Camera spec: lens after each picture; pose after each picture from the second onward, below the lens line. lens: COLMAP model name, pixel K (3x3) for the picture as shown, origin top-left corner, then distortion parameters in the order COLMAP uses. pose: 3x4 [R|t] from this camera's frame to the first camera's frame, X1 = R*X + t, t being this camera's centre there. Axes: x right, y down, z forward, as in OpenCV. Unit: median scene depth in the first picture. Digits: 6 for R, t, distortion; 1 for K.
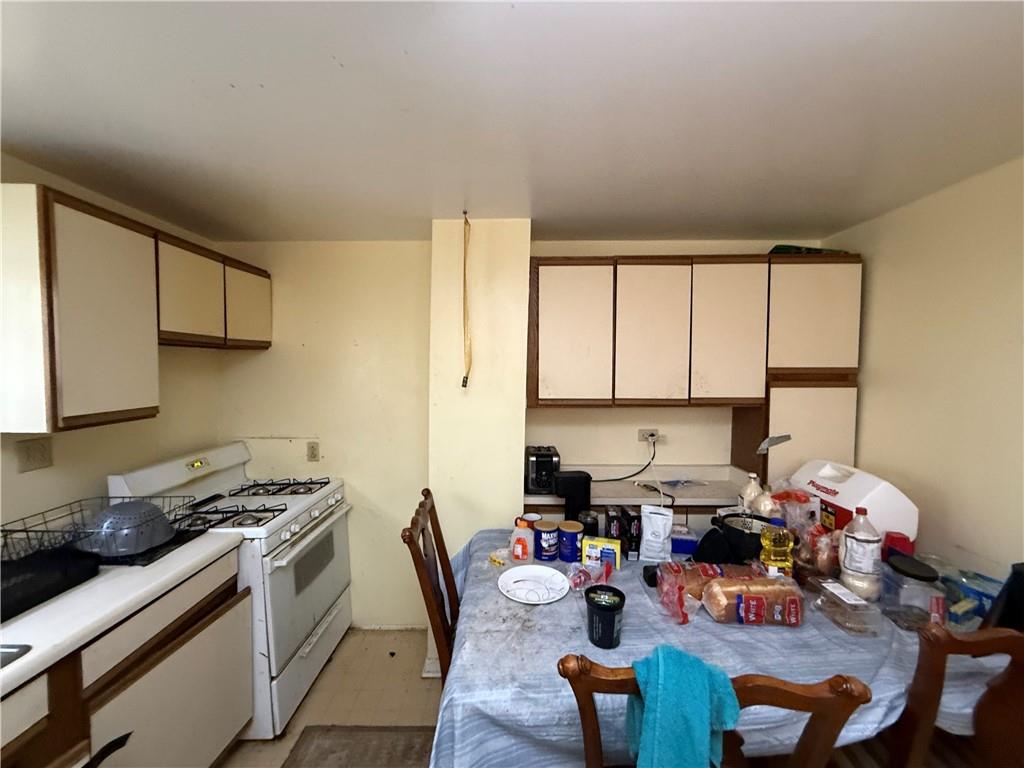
lens RADIAL K [[409.8, 0, 514.1], [0, 409.8, 382.3], [0, 0, 1]] dist [0.000785, 0.000028]
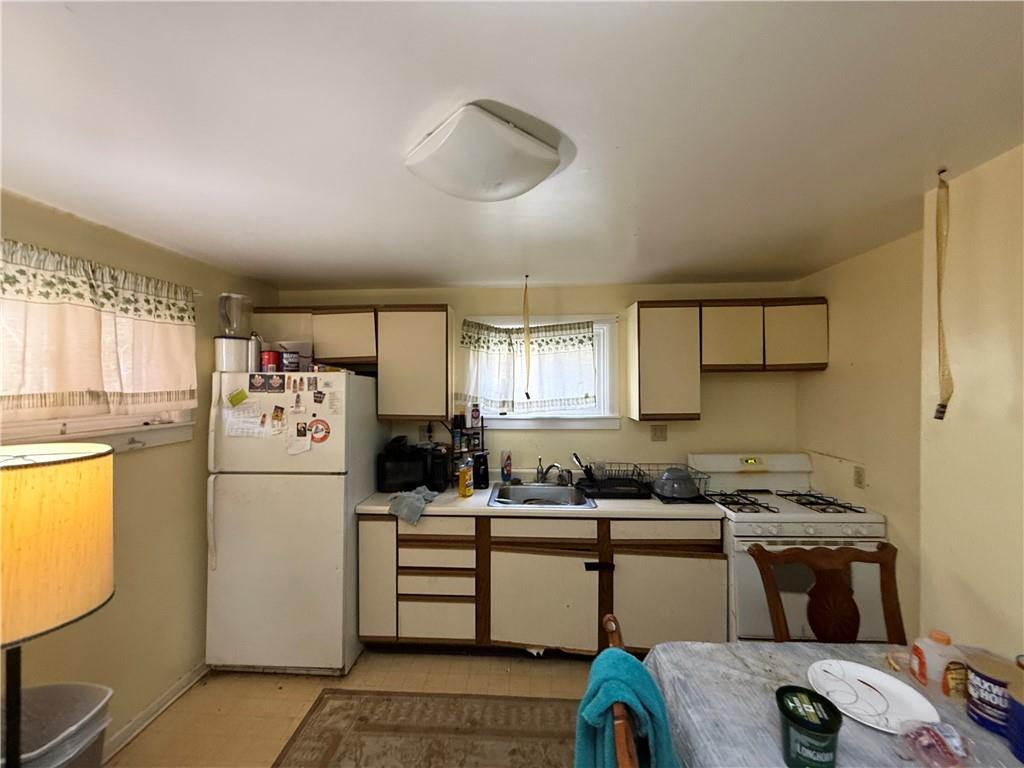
lens RADIAL K [[409.8, 0, 510.7], [0, 409.8, 383.3], [0, 0, 1]] dist [0.000785, 0.000028]
pose [[-0.048966, -0.003703, -0.998794, 0.612183], [-0.029864, 0.999551, -0.002241, -0.025557], [0.998354, 0.029718, -0.049055, 0.301691]]
